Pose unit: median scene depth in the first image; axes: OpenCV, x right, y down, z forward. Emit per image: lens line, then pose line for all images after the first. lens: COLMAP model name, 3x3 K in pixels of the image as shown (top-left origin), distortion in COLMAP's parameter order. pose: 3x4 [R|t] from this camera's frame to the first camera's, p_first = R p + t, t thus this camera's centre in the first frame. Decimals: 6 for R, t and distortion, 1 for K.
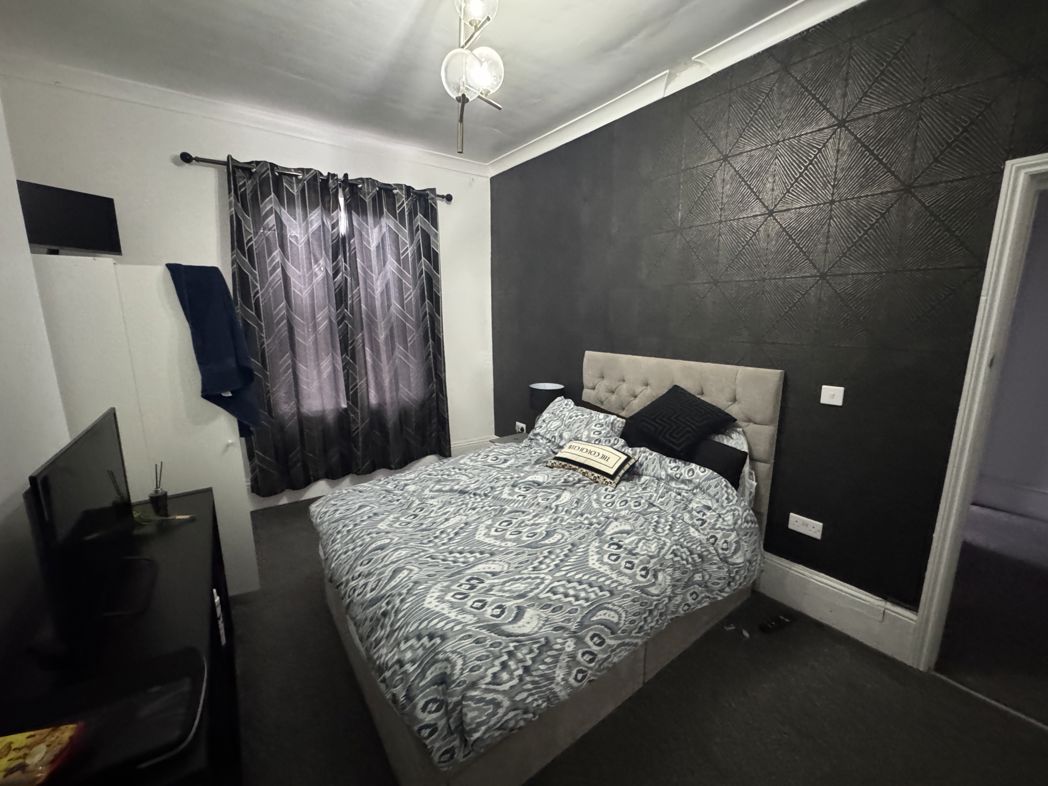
lens RADIAL K [[419.7, 0, 522.2], [0, 419.7, 395.6], [0, 0, 1]] dist [-0.003459, 0.000610]
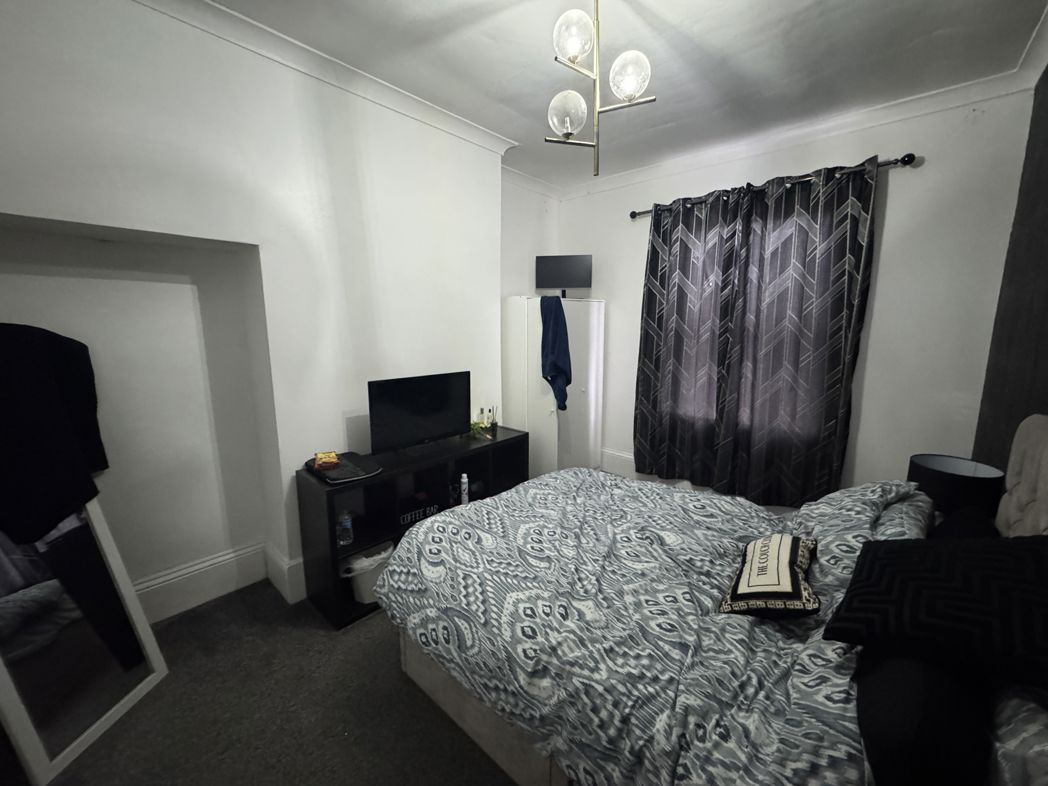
lens RADIAL K [[419.7, 0, 521.1], [0, 419.7, 387.5], [0, 0, 1]] dist [-0.003459, 0.000610]
pose [[0.197419, 0.154223, -0.968112, 0.700638], [-0.192546, 0.974412, 0.115962, -0.115653], [0.961224, 0.163513, 0.222062, 0.513165]]
